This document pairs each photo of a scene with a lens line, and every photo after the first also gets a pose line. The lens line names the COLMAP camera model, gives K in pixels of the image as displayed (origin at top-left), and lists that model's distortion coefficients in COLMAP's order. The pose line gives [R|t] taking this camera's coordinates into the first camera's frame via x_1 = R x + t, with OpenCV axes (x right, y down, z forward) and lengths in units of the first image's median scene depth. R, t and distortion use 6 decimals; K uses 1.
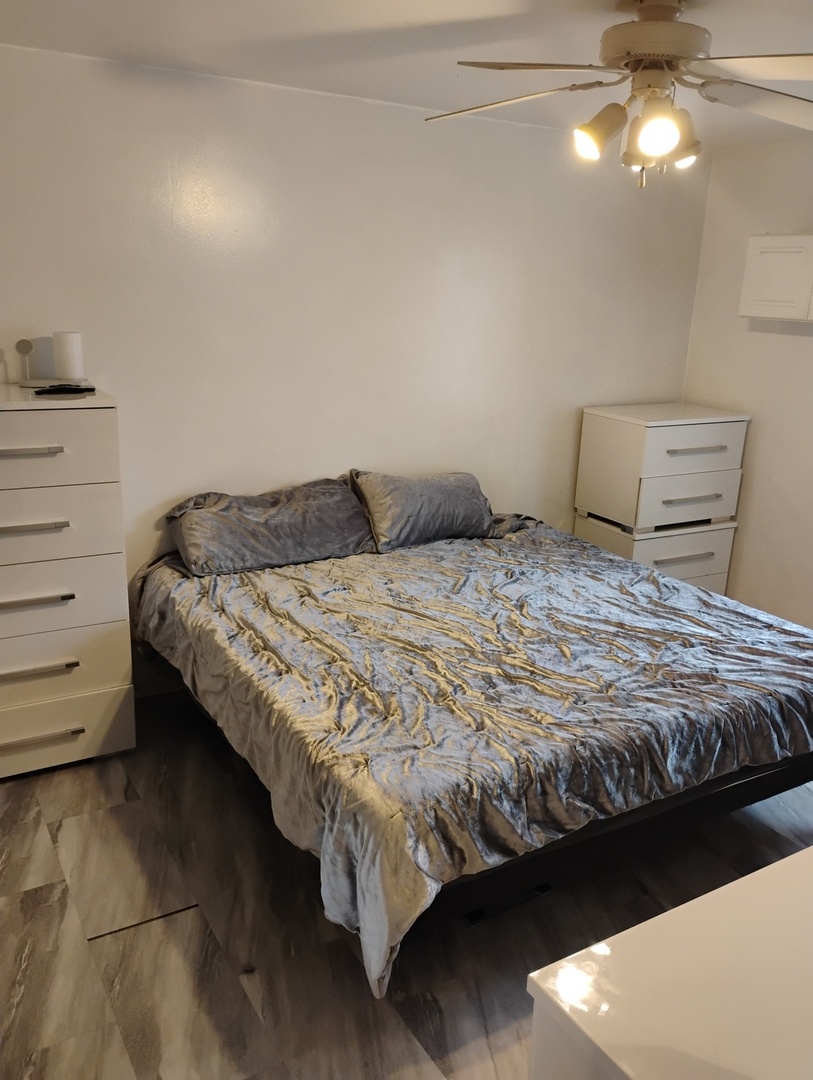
lens RADIAL K [[897.5, 0, 416.3], [0, 897.5, 542.5], [0, 0, 1]] dist [0.052425, -0.066584]
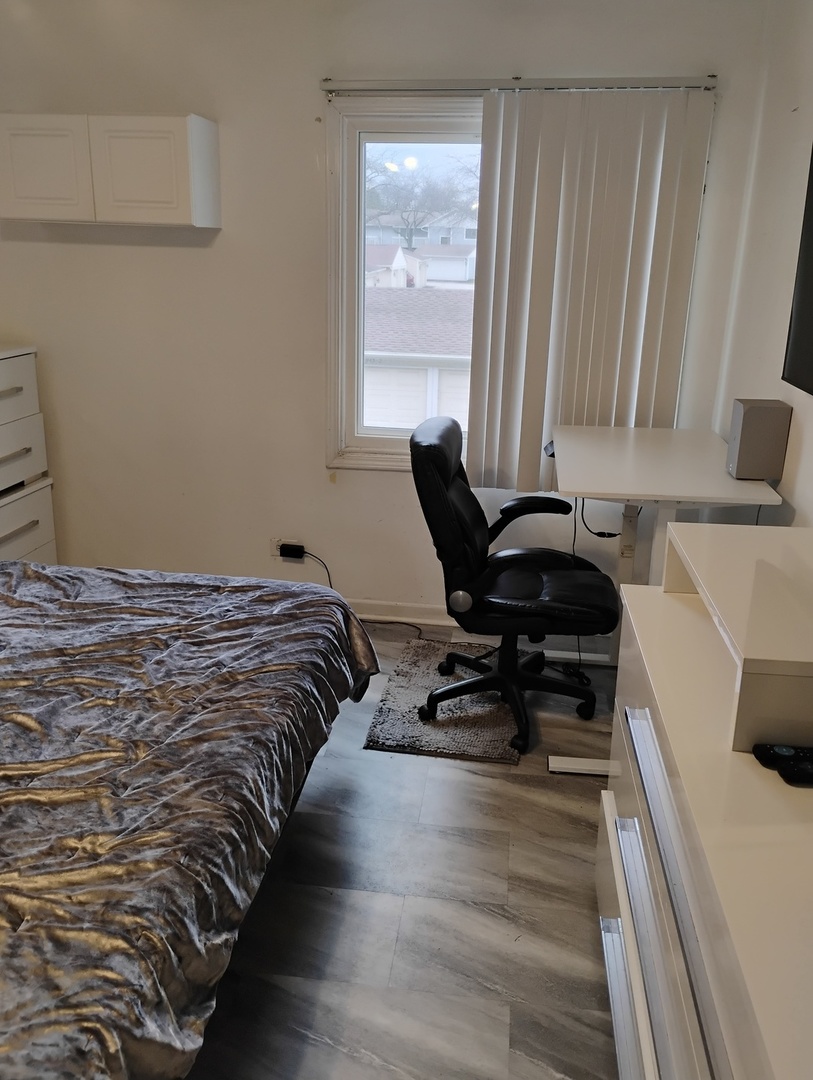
lens RADIAL K [[897.5, 0, 417.2], [0, 897.5, 540.3], [0, 0, 1]] dist [0.052425, -0.066584]
pose [[0.614633, -0.264739, 0.743061, -0.108102], [0.214596, 0.962588, 0.165447, -0.051402], [-0.759062, 0.057768, 0.648450, 0.340318]]
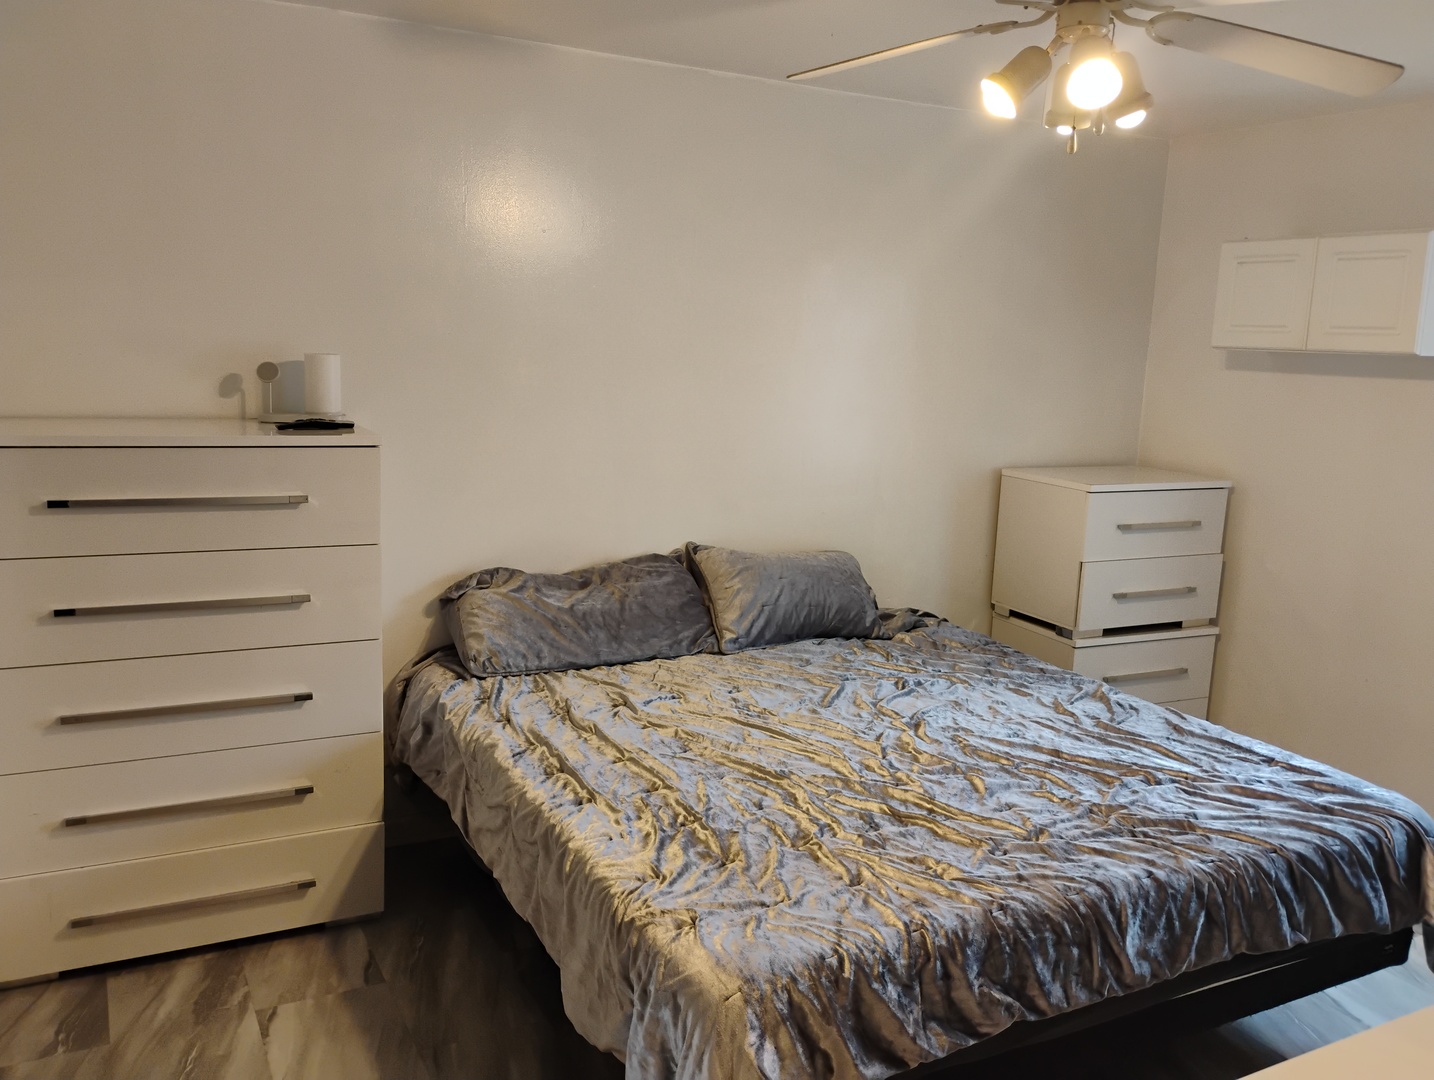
lens RADIAL K [[1191.7, 0, 711.8], [0, 1191.7, 534.5], [0, 0, 1]] dist [0.052425, -0.066584]
pose [[0.998196, 0.010404, -0.059139, 0.008721], [-0.017330, 0.992881, -0.117841, 0.038117], [0.057492, 0.118653, 0.991270, 0.020920]]
